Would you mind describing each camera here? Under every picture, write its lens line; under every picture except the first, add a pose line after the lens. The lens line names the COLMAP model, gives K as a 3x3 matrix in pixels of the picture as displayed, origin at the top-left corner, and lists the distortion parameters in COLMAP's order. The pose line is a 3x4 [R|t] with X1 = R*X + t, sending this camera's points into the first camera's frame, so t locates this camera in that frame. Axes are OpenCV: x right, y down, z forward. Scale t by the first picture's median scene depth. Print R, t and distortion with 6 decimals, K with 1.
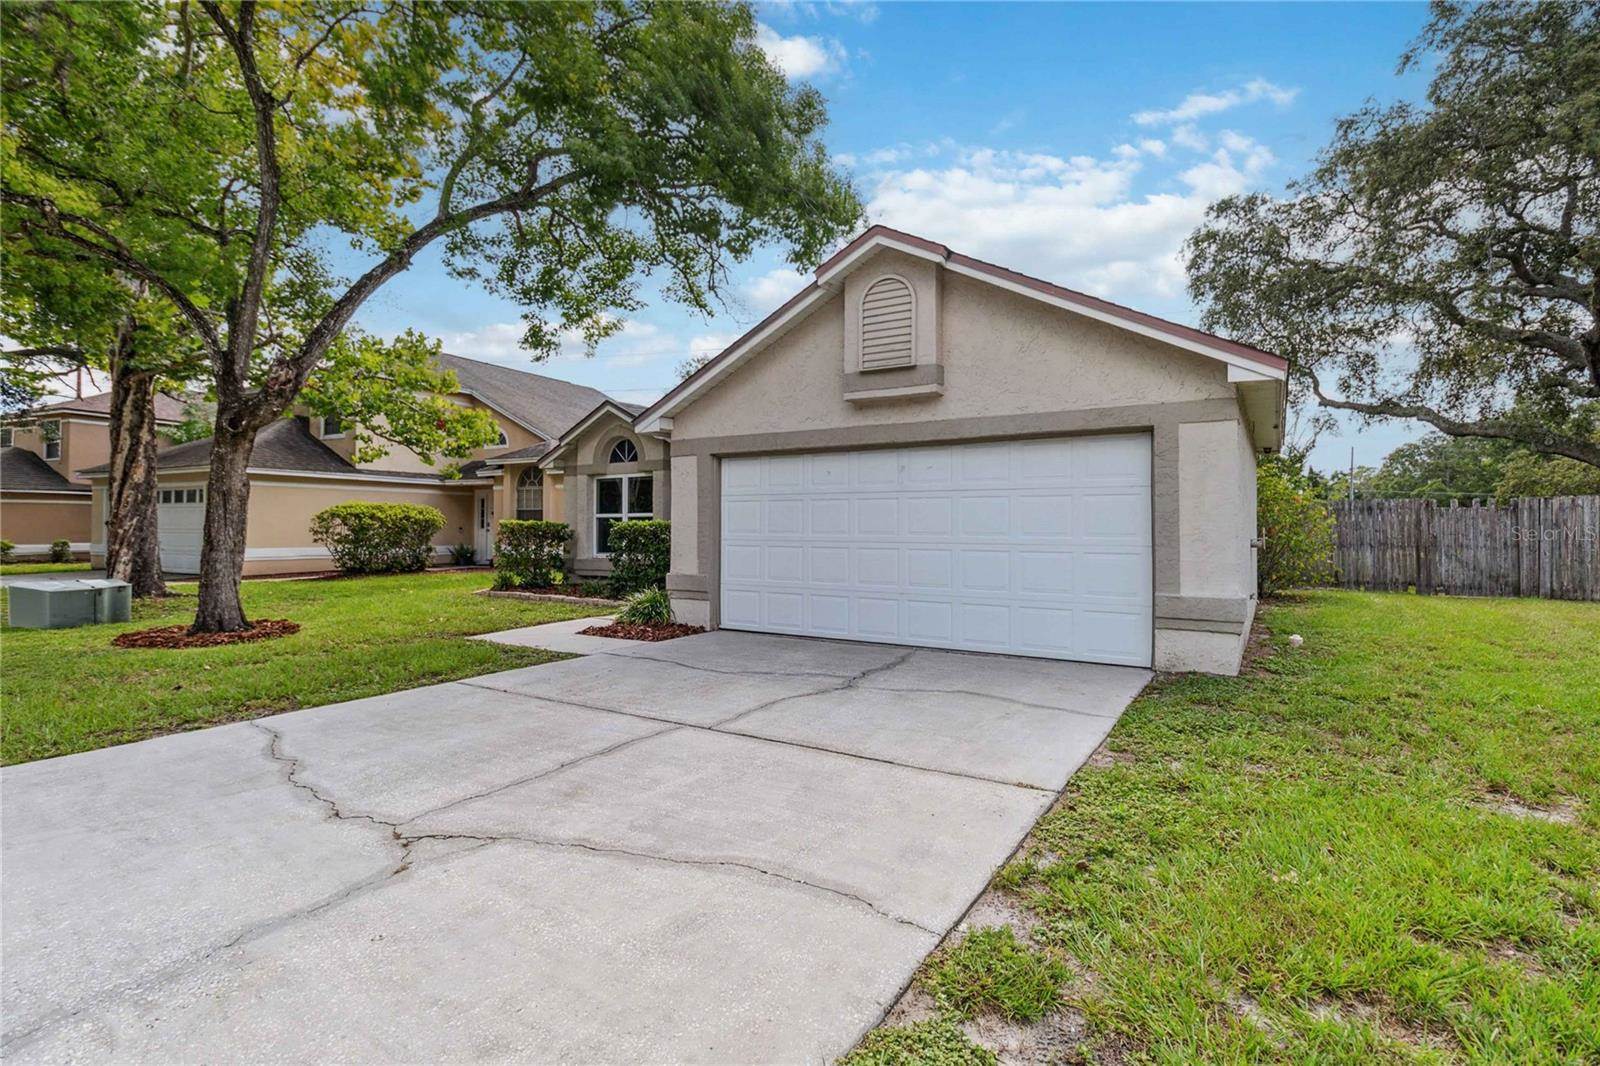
lens RADIAL K [[745.1, 0, 800.0], [0, 745.1, 533.0], [0, 0, 1]] dist [-0.001133, -0.000156]
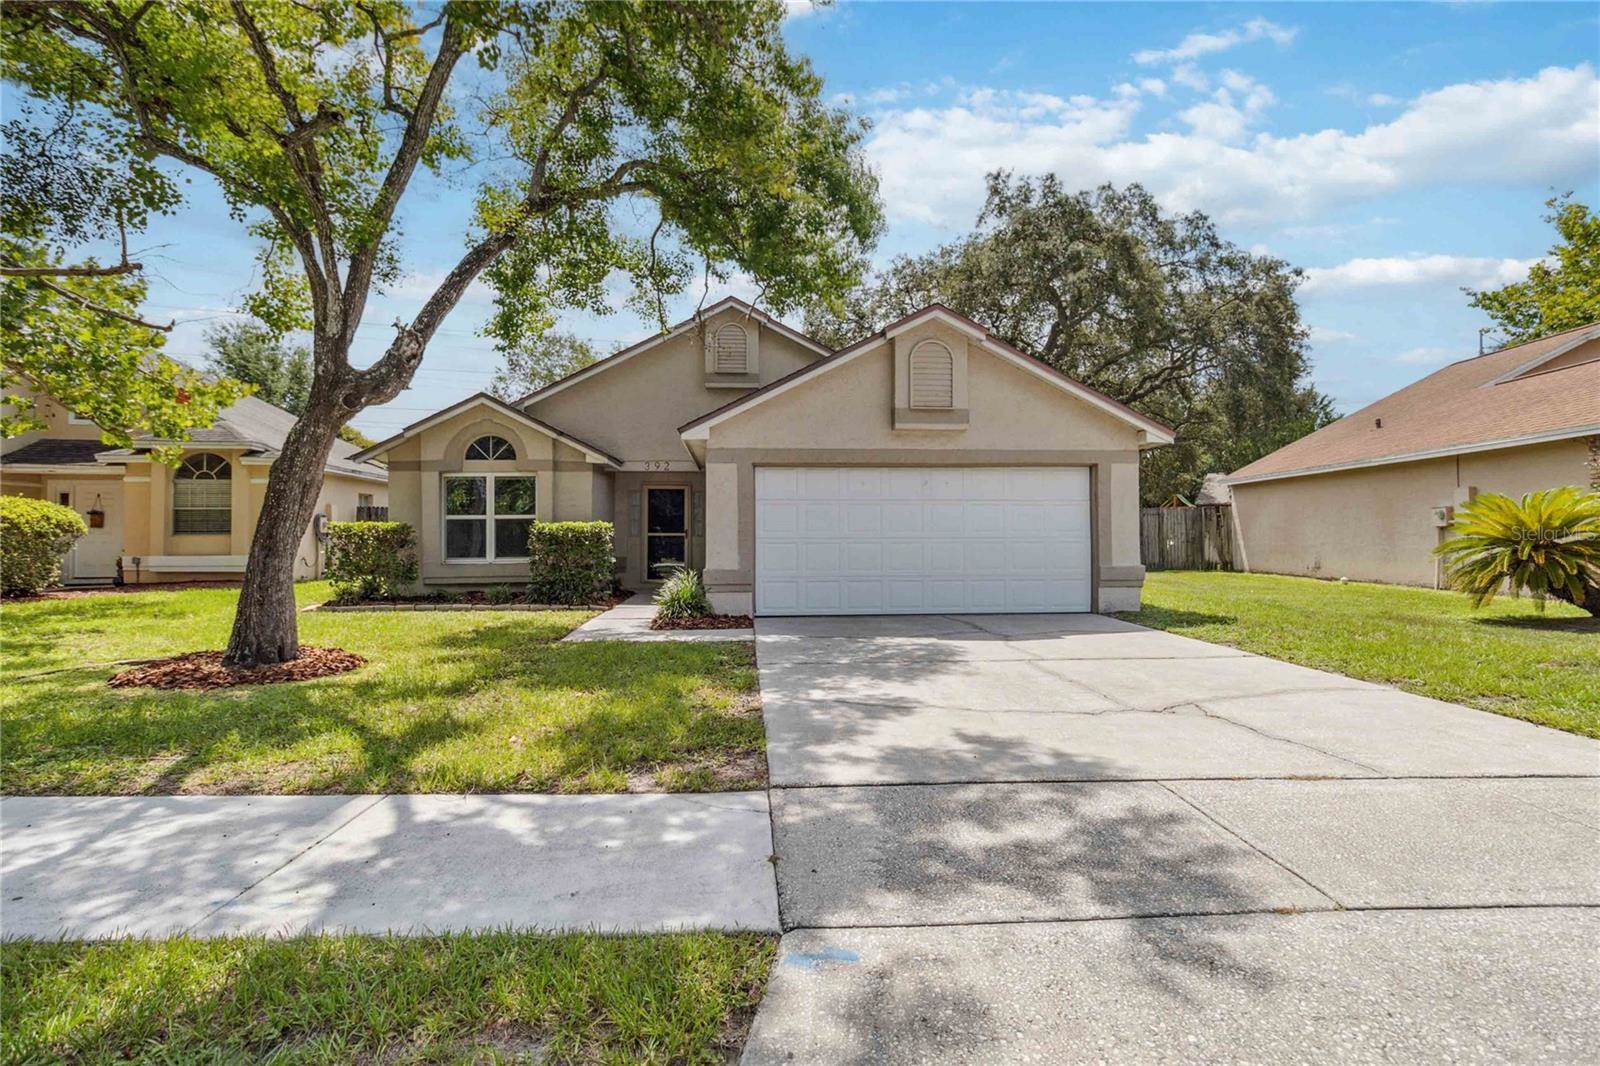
lens RADIAL K [[725.6, 0, 800.0], [0, 725.6, 533.0], [0, 0, 1]] dist [-0.000906, -0.000359]
pose [[0.815476, -0.002622, 0.578785, -0.823508], [0.009282, 0.999920, -0.008547, 0.013926], [-0.578716, 0.012342, 0.815436, 0.067162]]
